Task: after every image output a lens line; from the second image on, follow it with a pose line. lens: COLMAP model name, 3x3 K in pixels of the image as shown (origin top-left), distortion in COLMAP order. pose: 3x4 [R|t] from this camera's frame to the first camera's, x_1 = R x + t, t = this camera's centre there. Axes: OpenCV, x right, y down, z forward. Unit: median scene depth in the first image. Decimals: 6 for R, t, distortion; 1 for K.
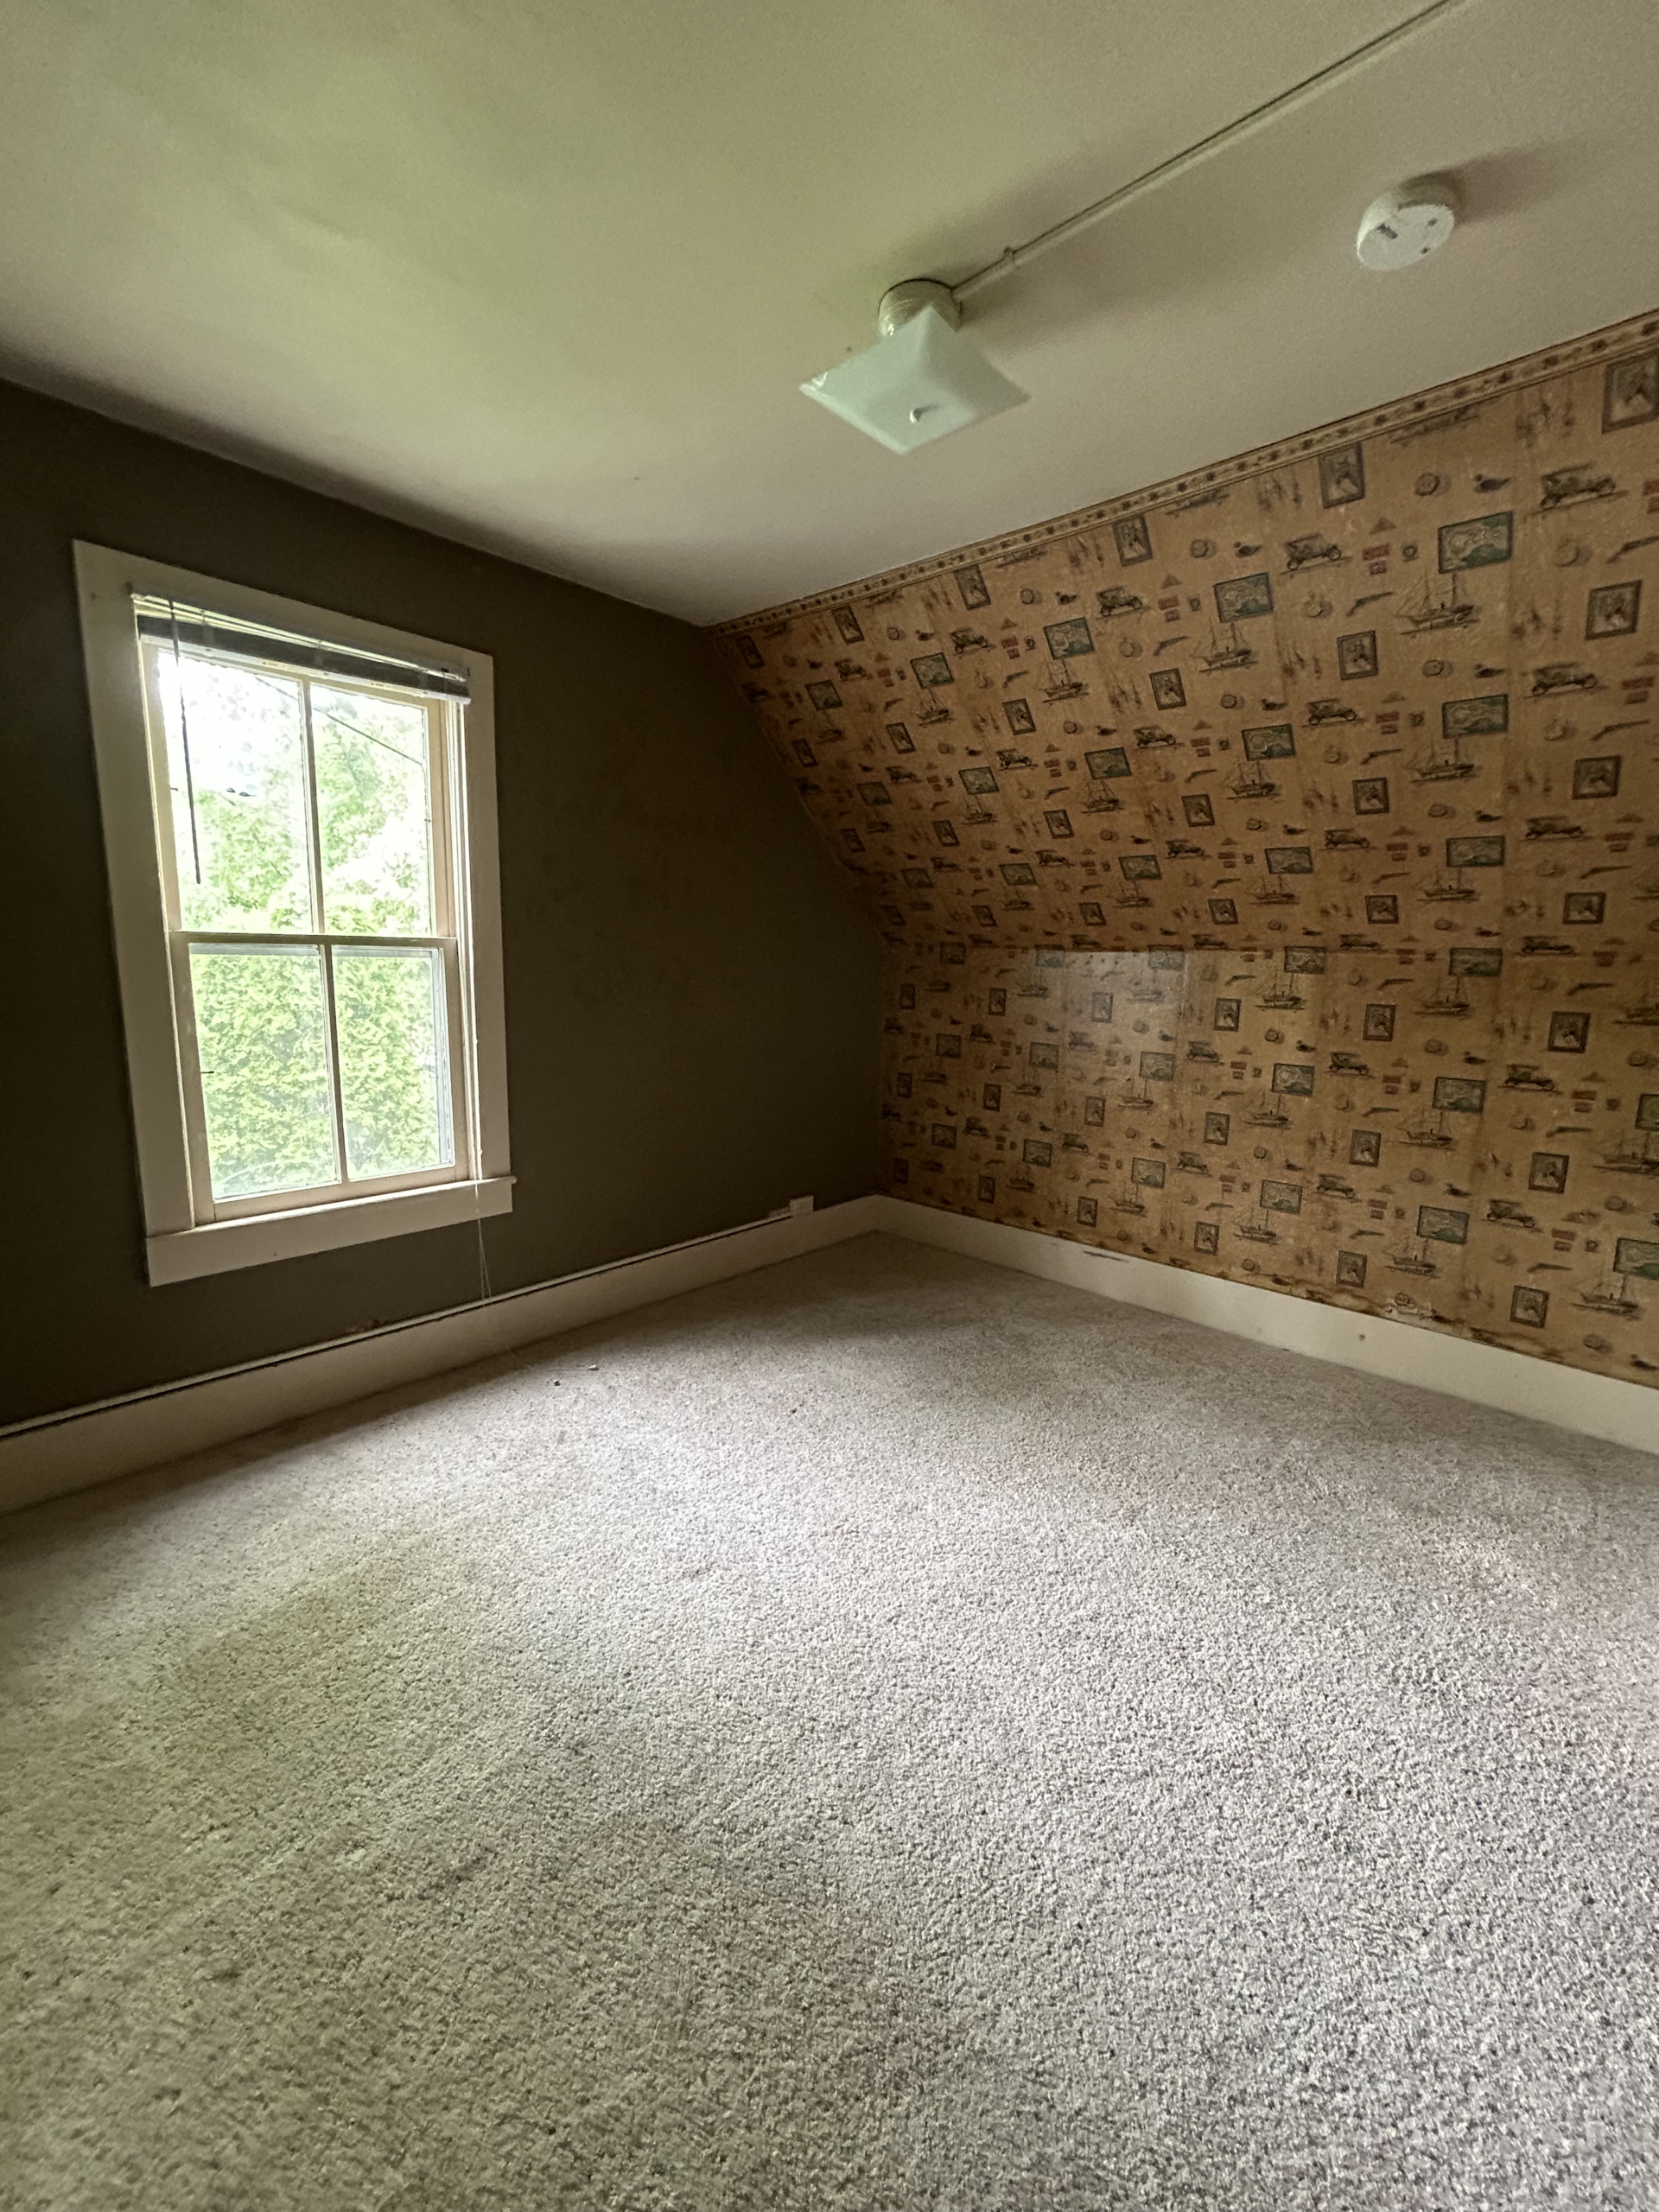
lens RADIAL K [[891.0, 0, 830.7], [0, 891.0, 1102.6], [0, 0, 1]] dist [0.000603, 0.000143]
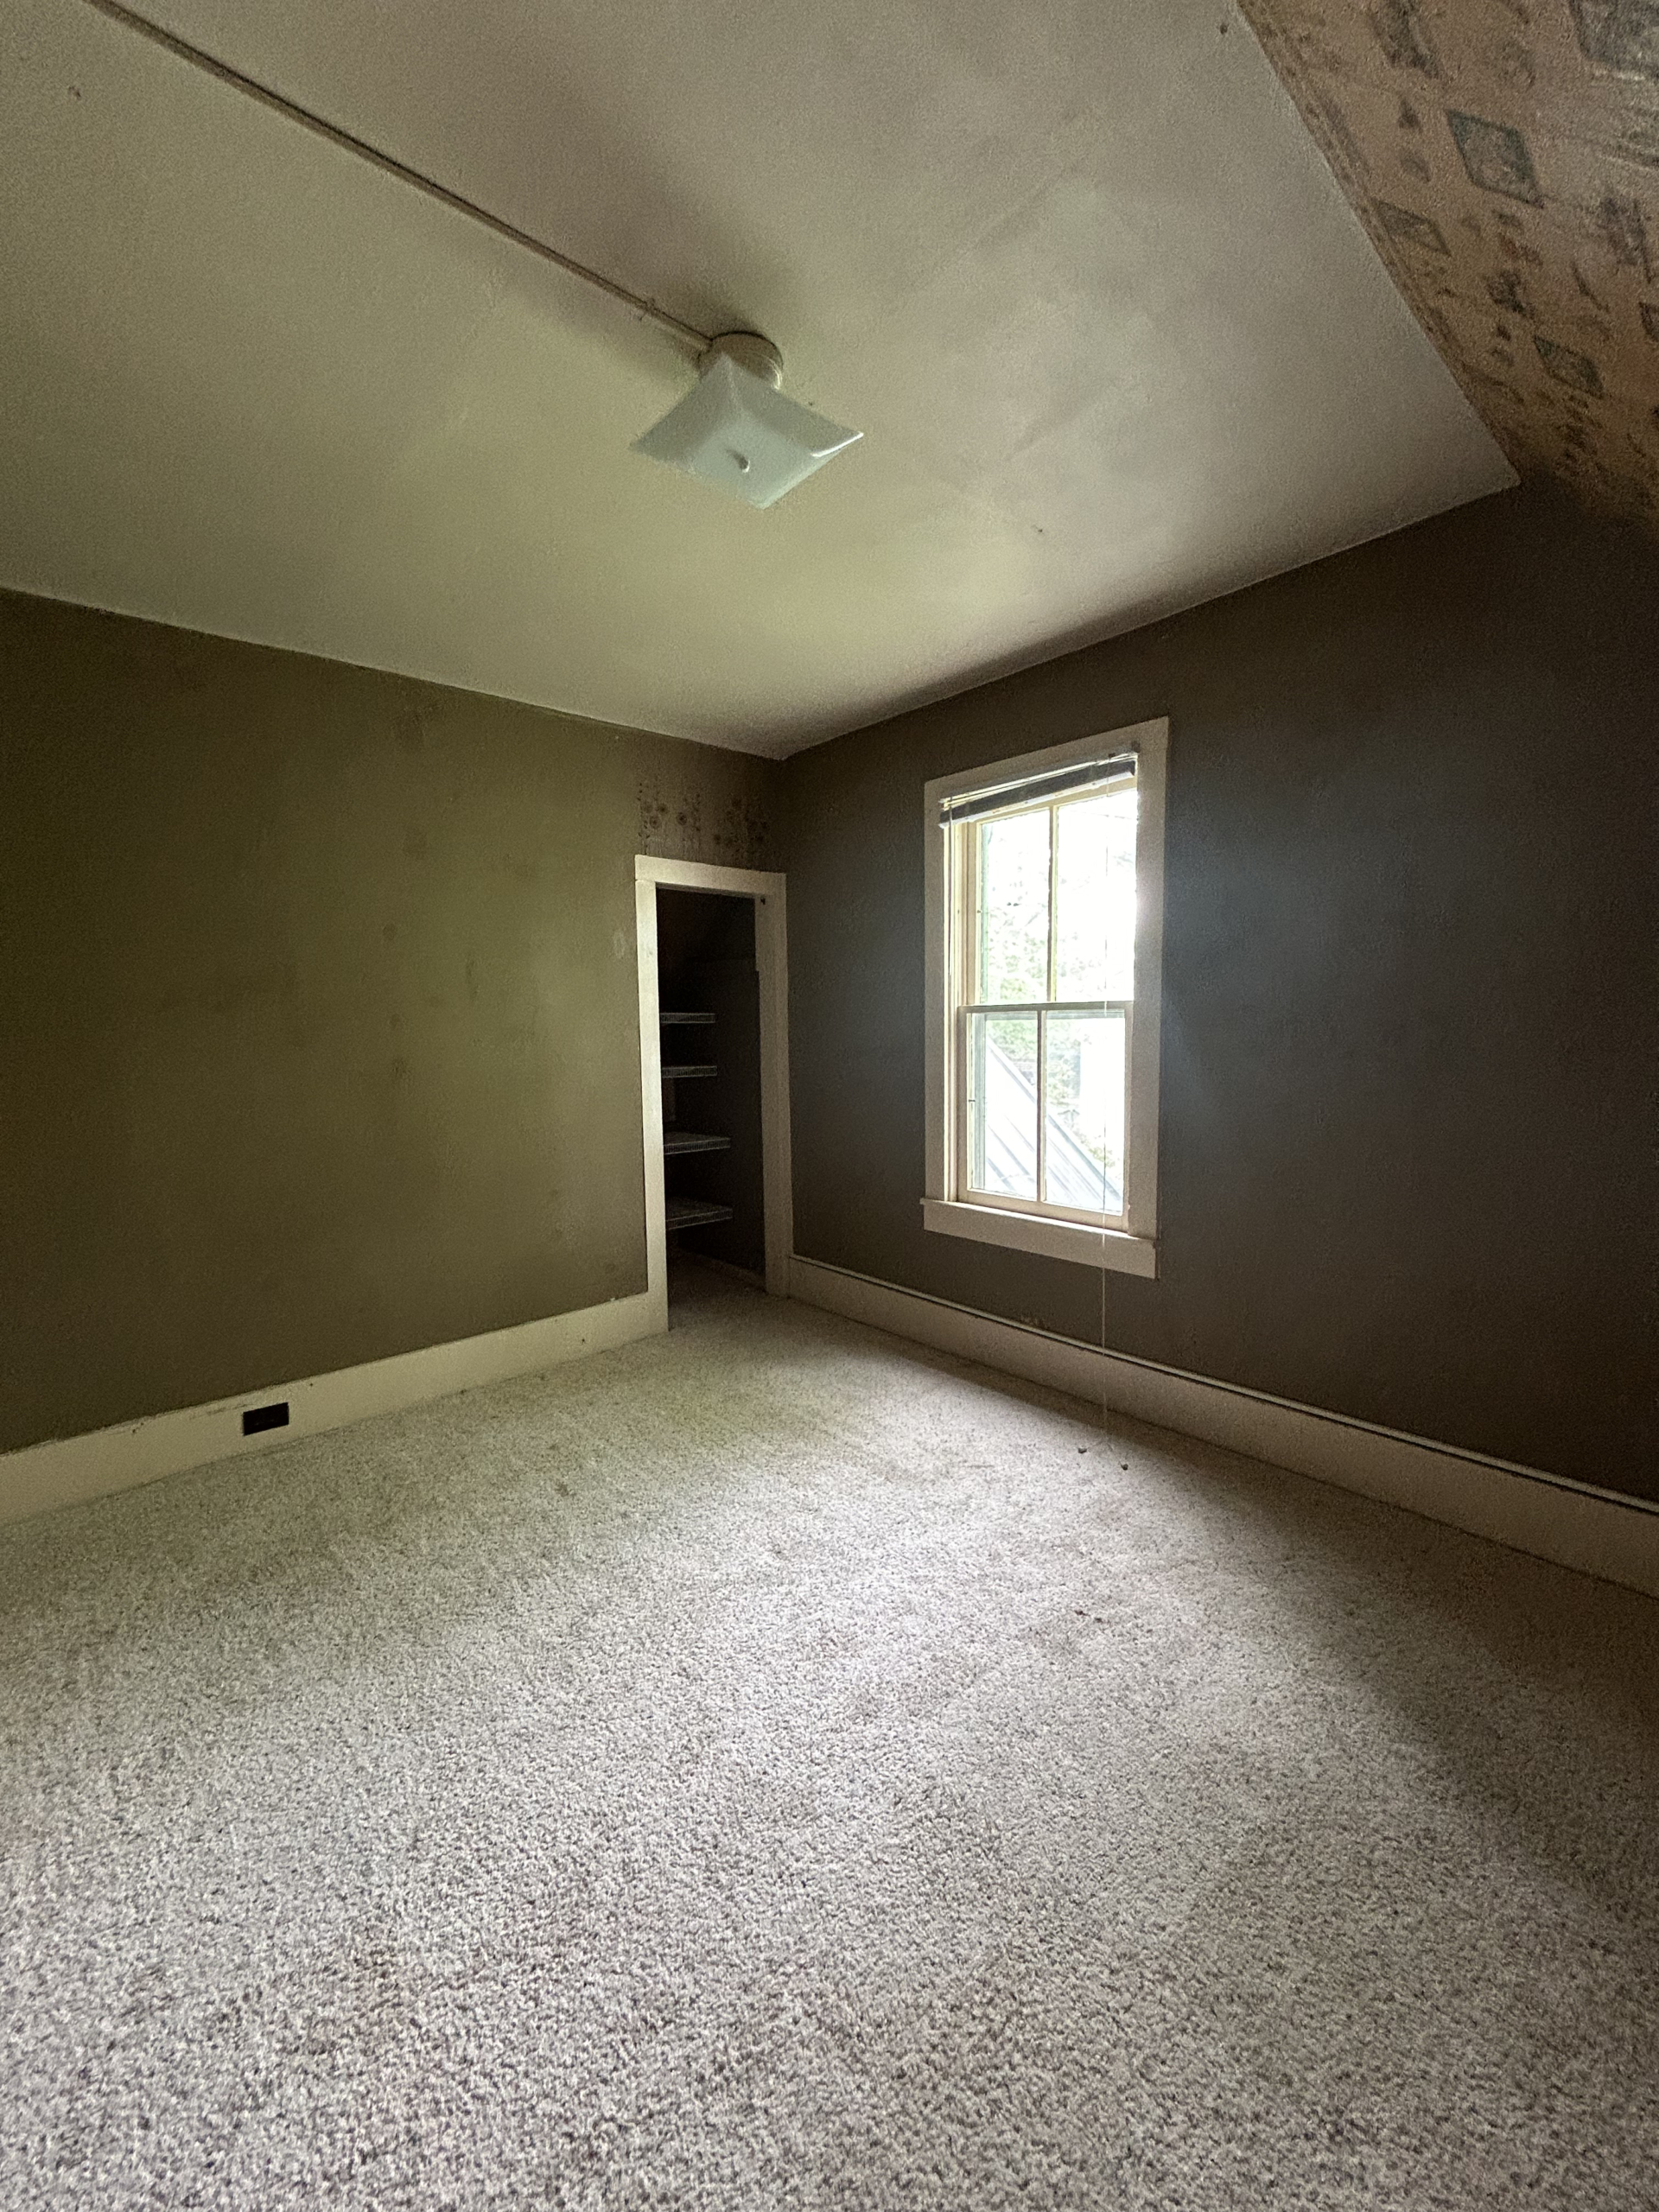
lens RADIAL K [[891.0, 0, 830.7], [0, 891.0, 1102.6], [0, 0, 1]] dist [0.000603, 0.000143]
pose [[-0.093187, 0.072476, -0.993007, 0.736610], [-0.143043, 0.986026, 0.085390, -0.115495], [0.985320, 0.150000, -0.081517, 0.848365]]
